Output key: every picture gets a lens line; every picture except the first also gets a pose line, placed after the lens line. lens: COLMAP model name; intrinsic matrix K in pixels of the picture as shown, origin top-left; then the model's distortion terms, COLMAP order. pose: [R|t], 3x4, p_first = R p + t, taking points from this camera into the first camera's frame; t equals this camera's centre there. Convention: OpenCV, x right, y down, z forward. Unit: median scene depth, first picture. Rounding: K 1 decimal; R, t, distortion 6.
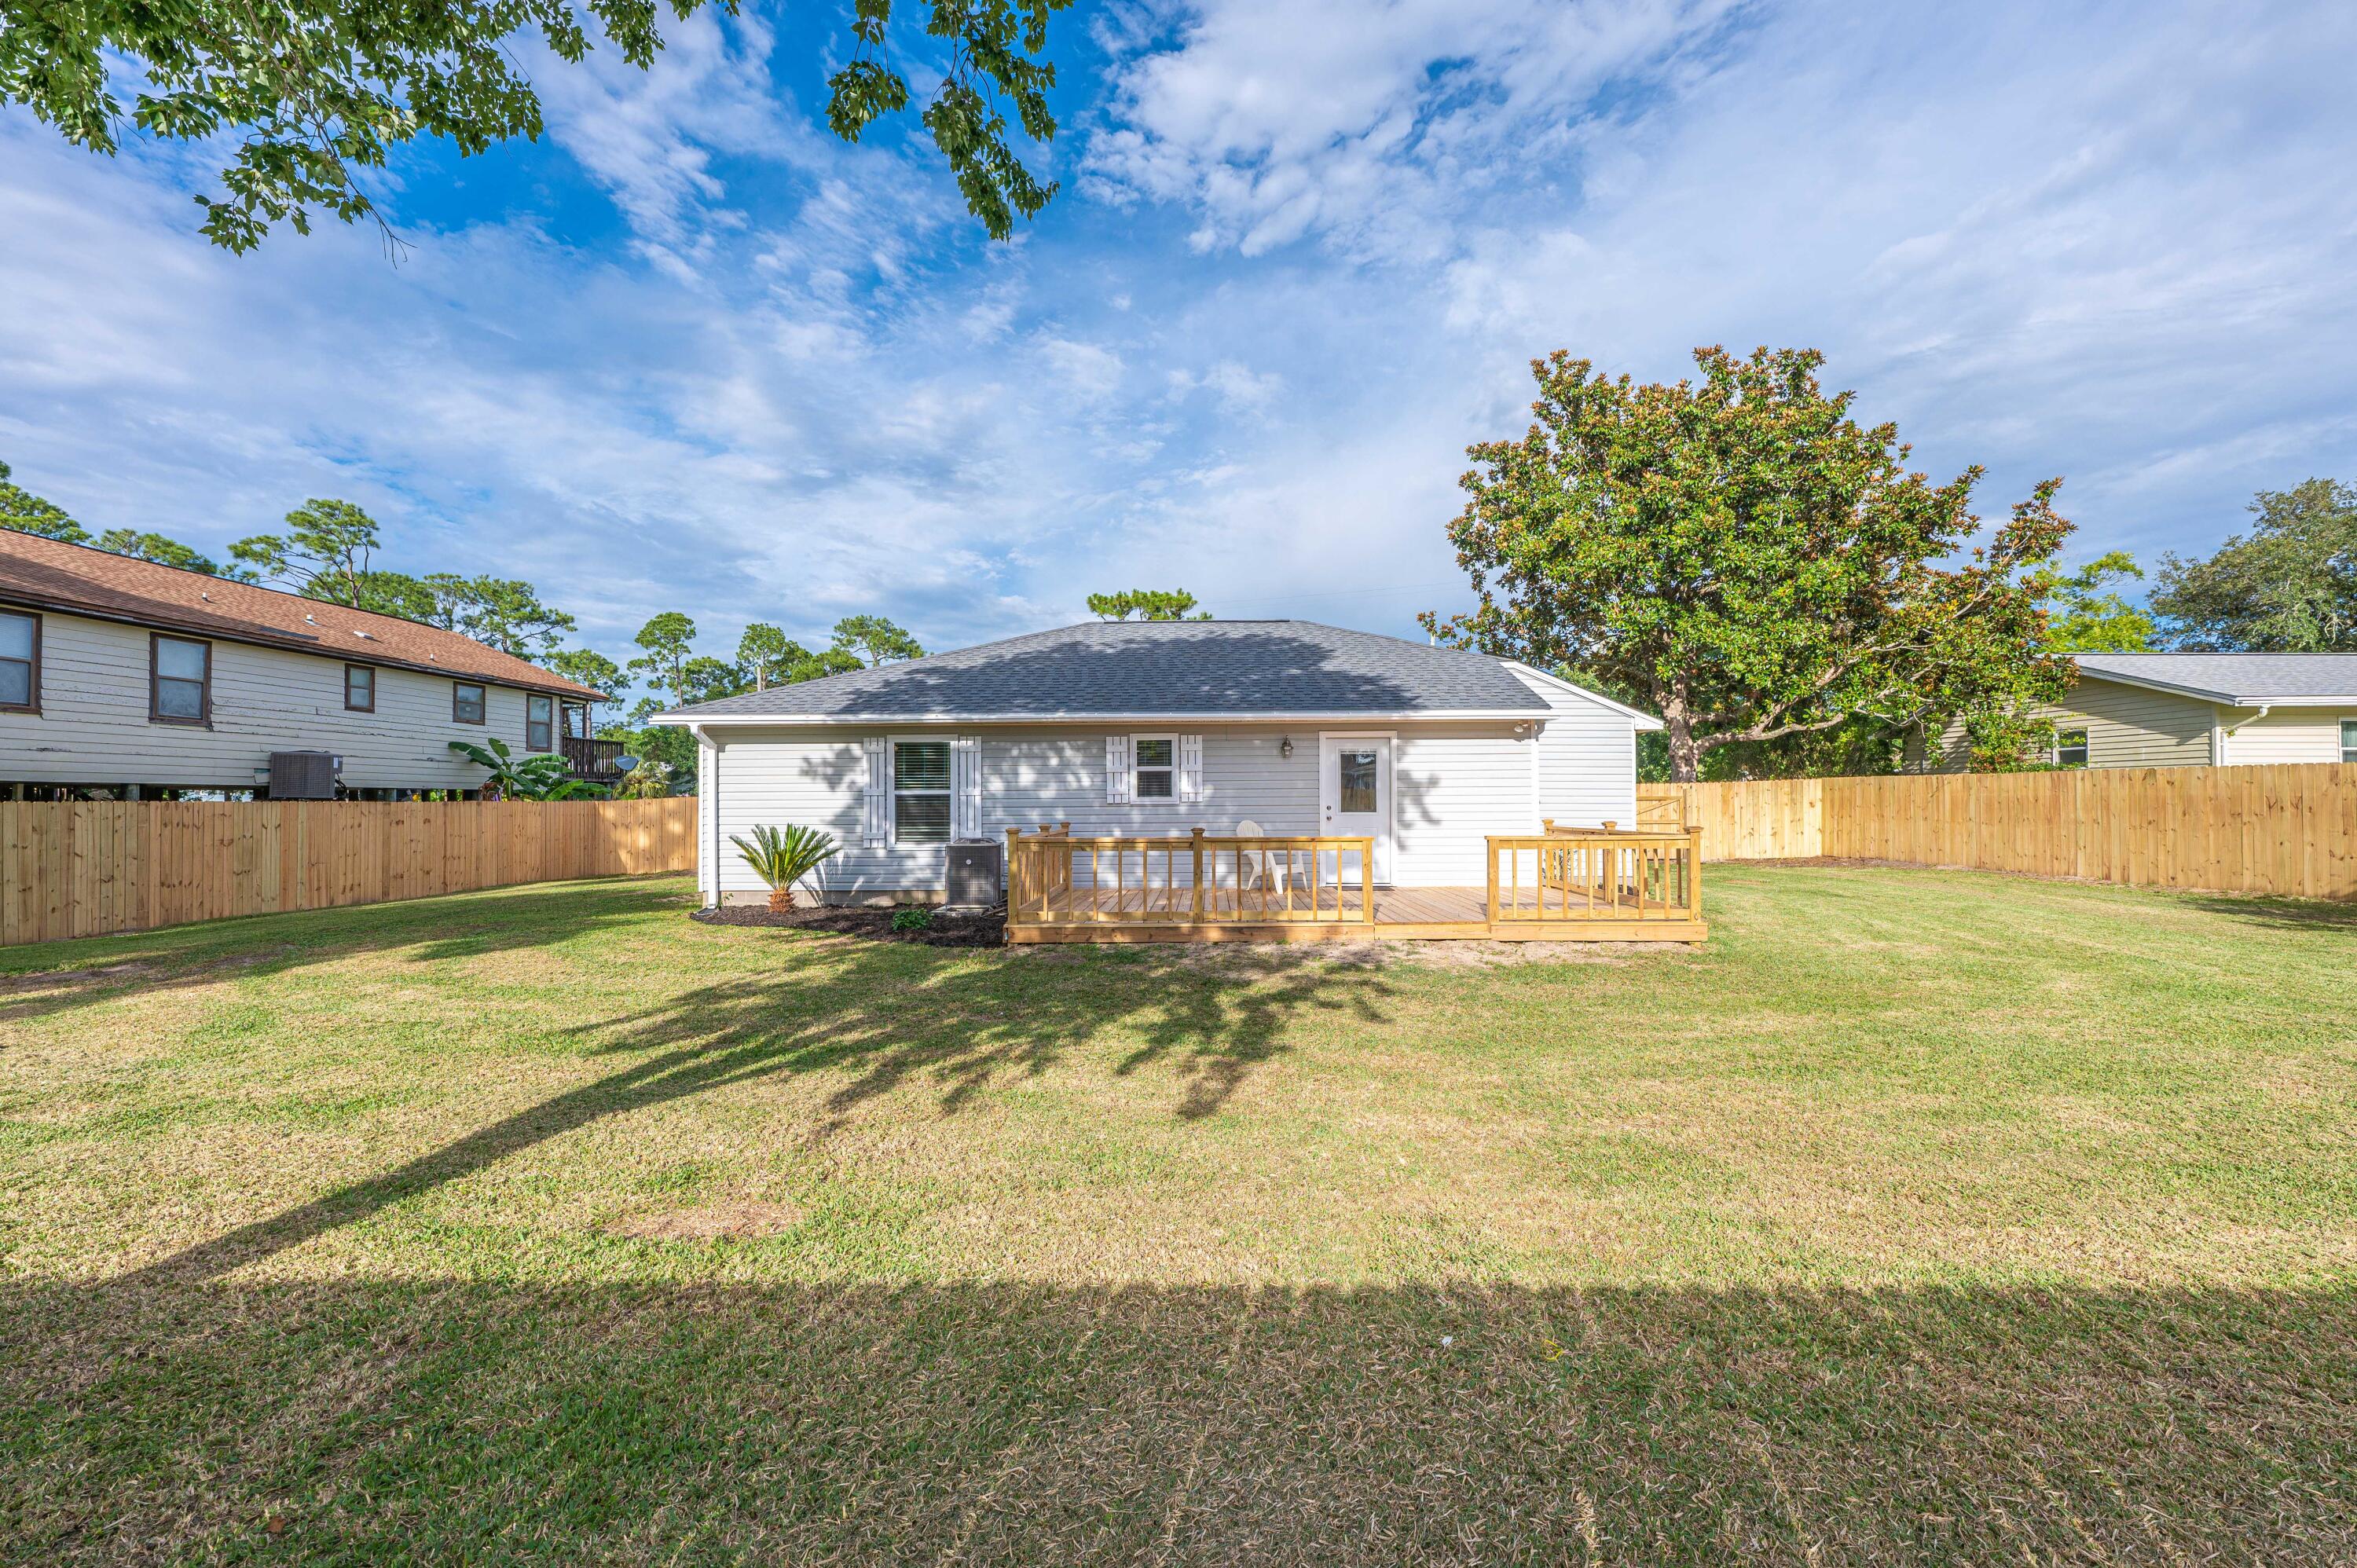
lens RADIAL K [[950.8, 0, 1149.1], [0, 950.8, 794.5], [0, 0, 1]] dist [0.000873, -0.000539]
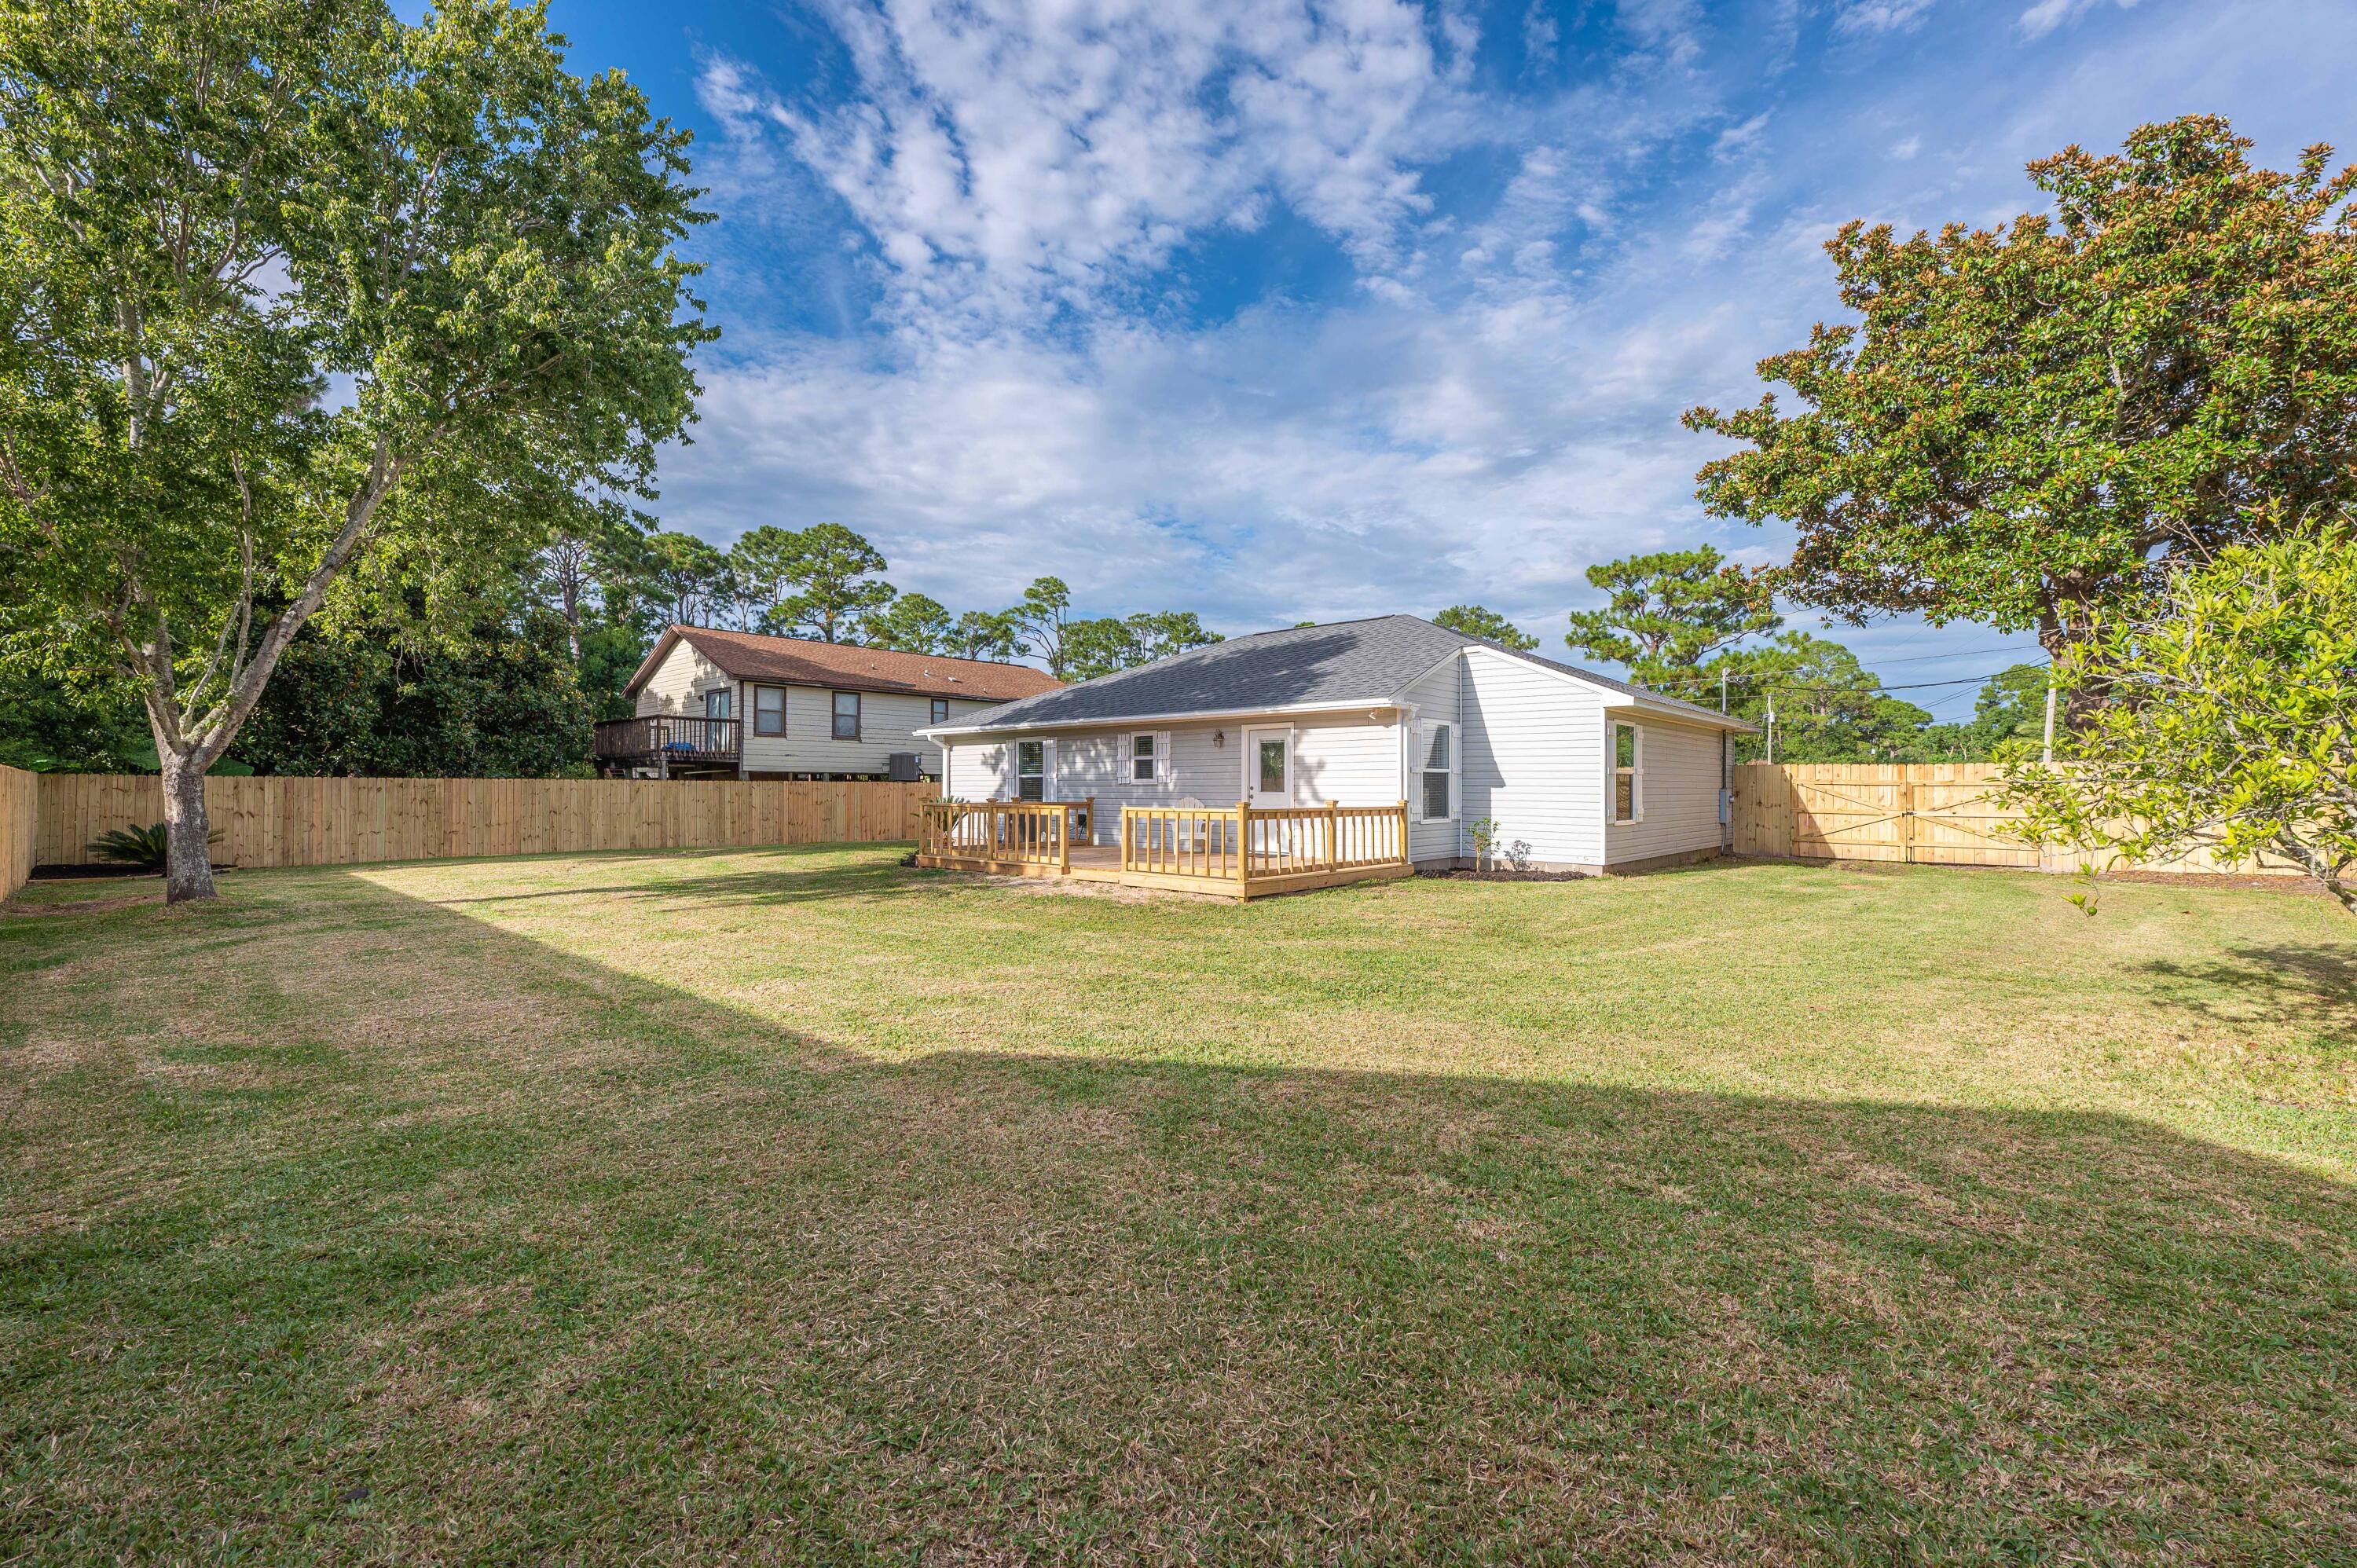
lens RADIAL K [[950.8, 0, 1153.9], [0, 950.8, 795.5], [0, 0, 1]] dist [0.000873, -0.000539]
pose [[0.755644, 0.011320, -0.654884, 0.152222], [-0.000268, 0.999856, 0.016973, 0.000610], [0.654982, -0.012650, 0.755538, 0.000047]]
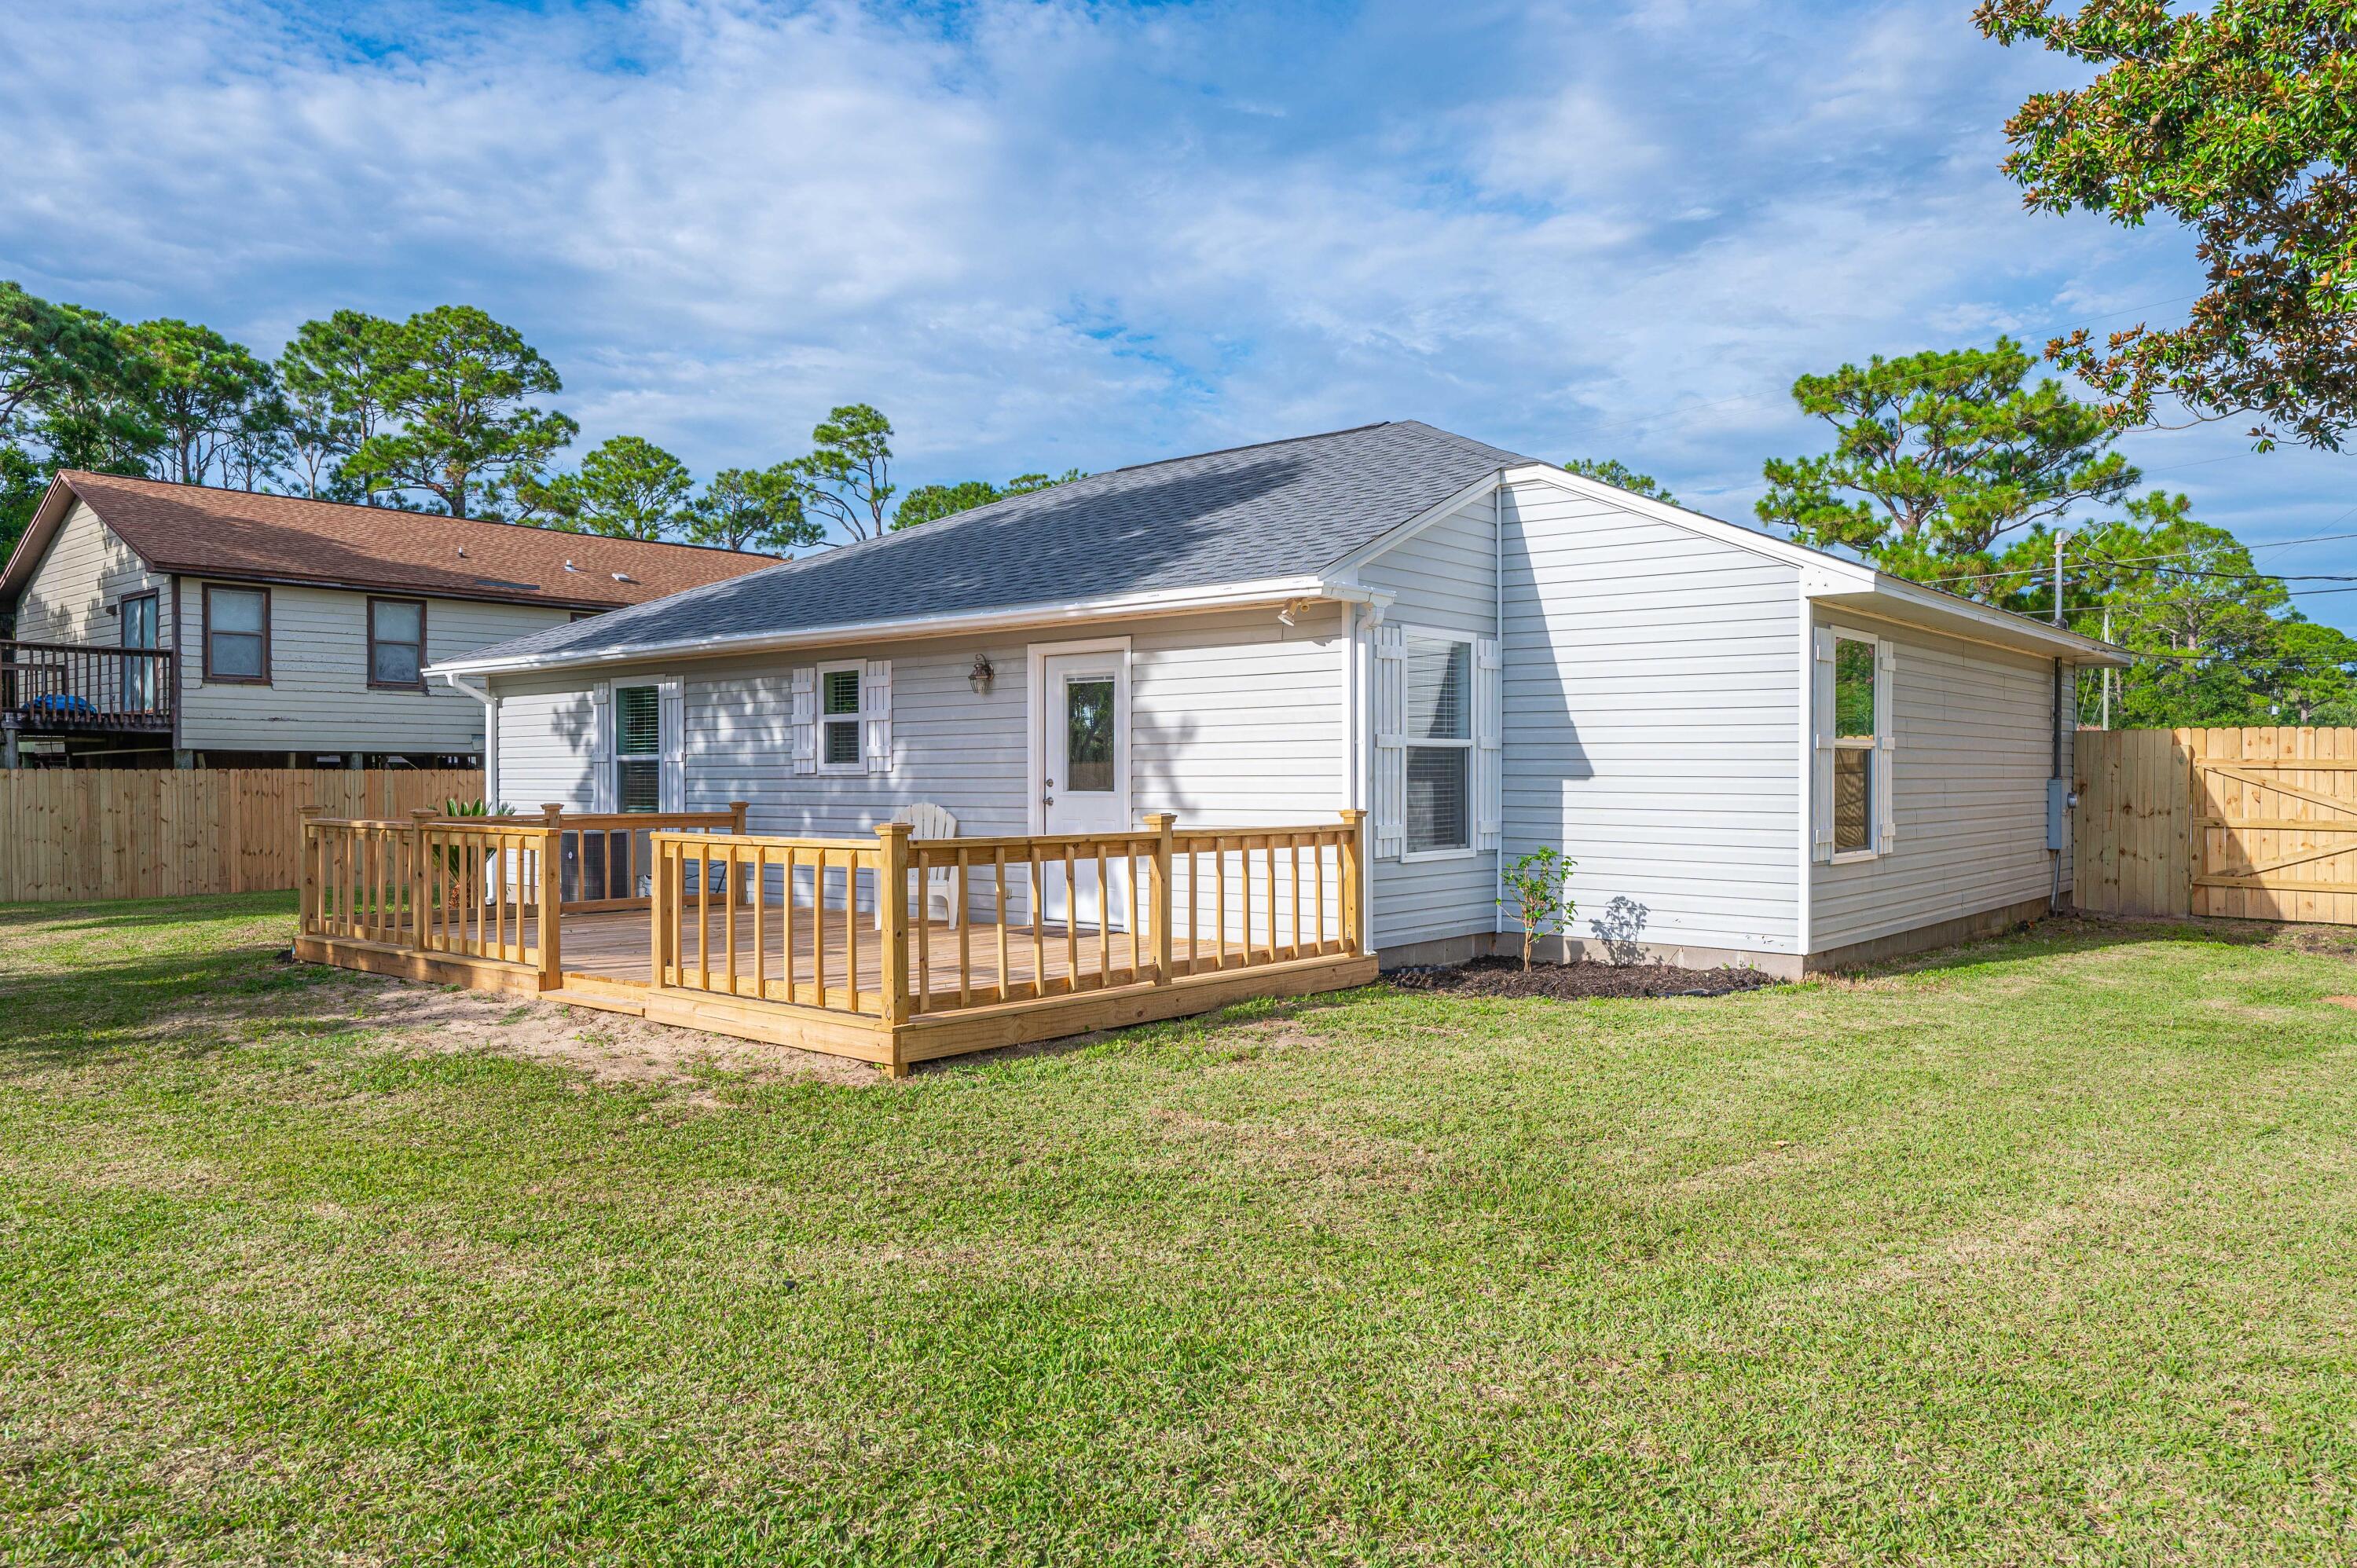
lens RADIAL K [[1582.1, 0, 1133.7], [0, 1582.1, 829.9], [0, 0, 1]] dist [0.000996, -0.003147]
pose [[0.774693, 0.024374, -0.631867, 0.138764], [0.003568, 0.999072, 0.042913, 0.000502], [0.632327, -0.035498, 0.773888, 0.053772]]
